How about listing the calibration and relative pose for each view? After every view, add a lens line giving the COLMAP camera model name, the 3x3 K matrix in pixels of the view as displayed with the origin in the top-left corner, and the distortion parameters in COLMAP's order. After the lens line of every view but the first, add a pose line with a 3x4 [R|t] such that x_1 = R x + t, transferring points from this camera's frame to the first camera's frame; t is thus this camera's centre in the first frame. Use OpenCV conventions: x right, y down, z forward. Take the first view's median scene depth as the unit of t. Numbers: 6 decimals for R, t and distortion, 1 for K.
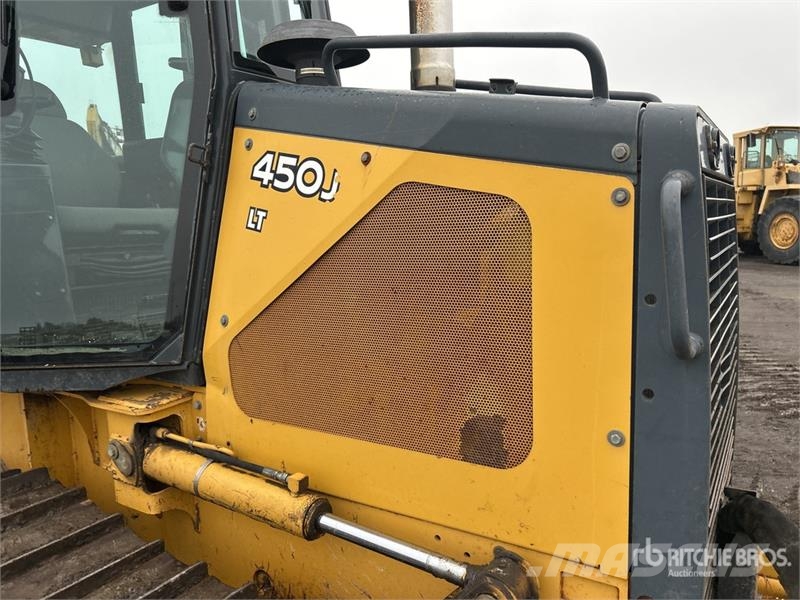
lens RADIAL K [[602.0, 0, 401.1], [0, 602.0, 300.8], [0, 0, 1]] dist [0.041270, -0.041994]
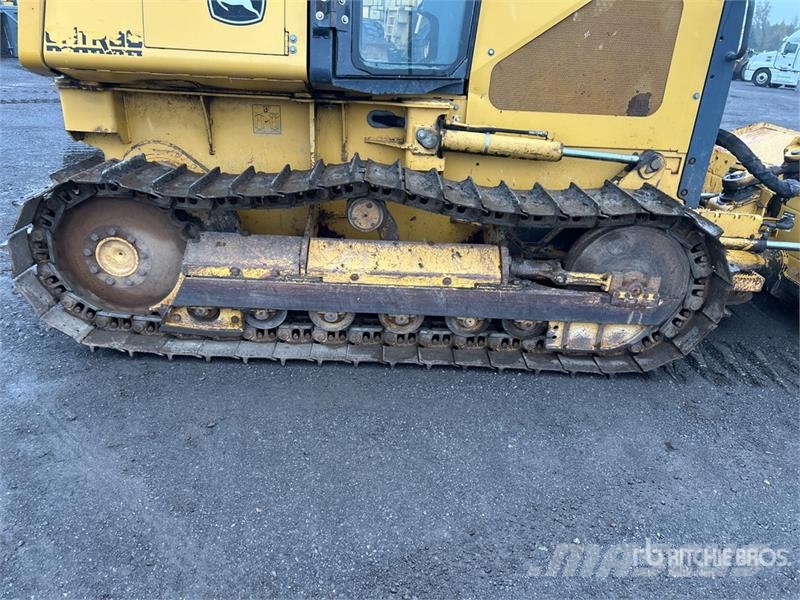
lens RADIAL K [[602.0, 0, 399.3], [0, 602.0, 297.6], [0, 0, 1]] dist [0.041270, -0.041994]
pose [[0.849426, -0.148672, 0.506333, -1.496623], [0.000451, 0.959697, 0.281035, 0.219790], [-0.527708, -0.238490, 0.815259, -0.459021]]
